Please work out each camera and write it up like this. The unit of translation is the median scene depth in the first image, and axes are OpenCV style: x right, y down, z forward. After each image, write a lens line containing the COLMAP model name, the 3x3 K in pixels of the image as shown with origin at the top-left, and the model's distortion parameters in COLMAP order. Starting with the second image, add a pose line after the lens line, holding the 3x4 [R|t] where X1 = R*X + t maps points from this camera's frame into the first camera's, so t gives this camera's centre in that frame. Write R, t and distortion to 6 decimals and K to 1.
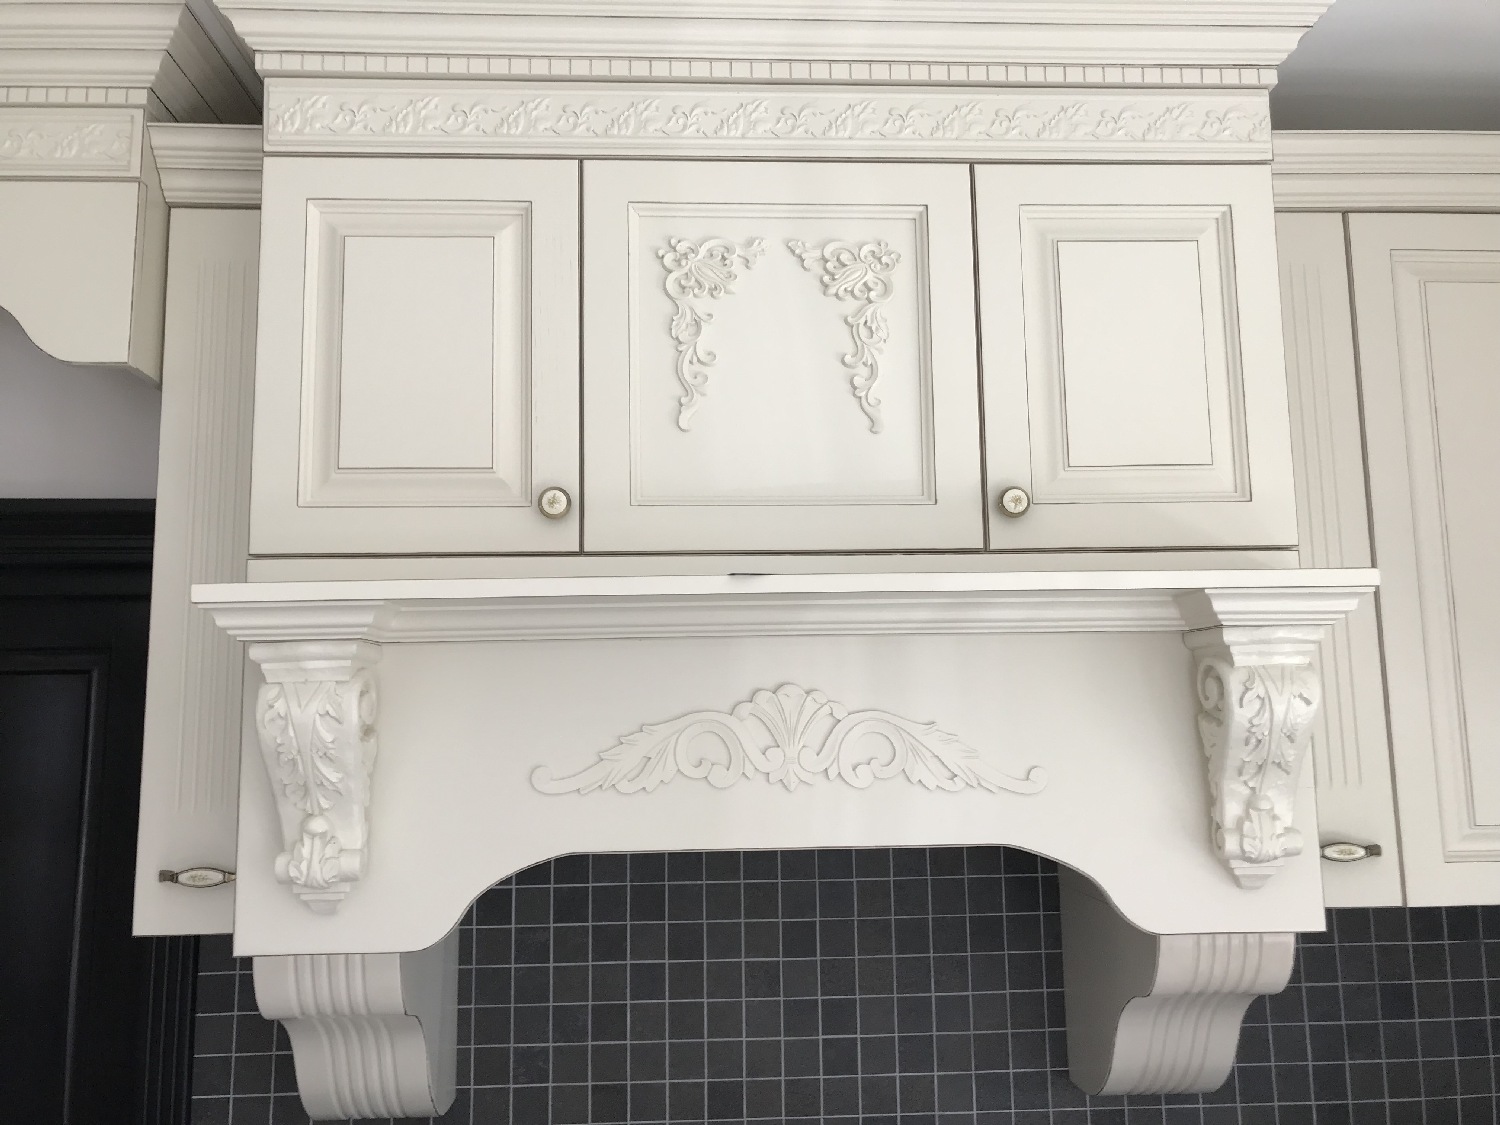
lens RADIAL K [[1255.7, 0, 750.0], [0, 1255.7, 562.5], [0, 0, 1]] dist [0.065178, -0.094857]
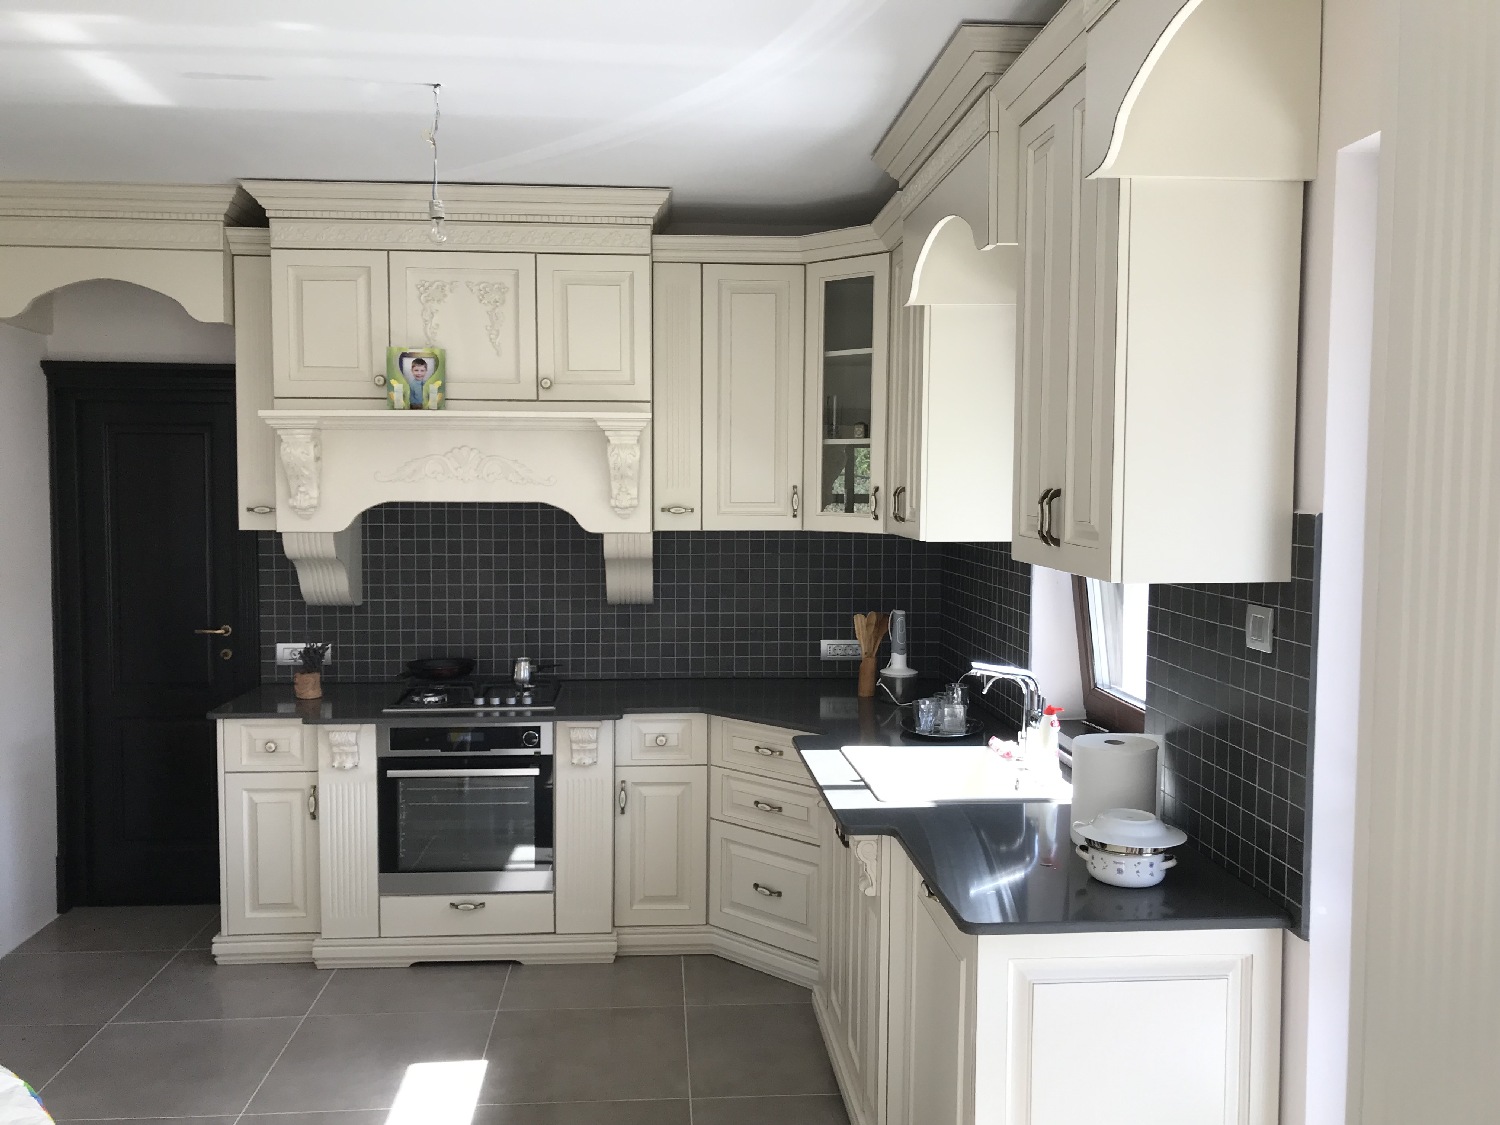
lens RADIAL K [[1215.8, 0, 750.0], [0, 1215.8, 562.5], [0, 0, 1]] dist [0.065848, -0.174579]
pose [[0.999558, 0.017173, 0.024255, 0.590653], [-0.021600, 0.980358, 0.196040, -0.194441], [-0.020412, -0.196478, 0.980296, -1.720039]]
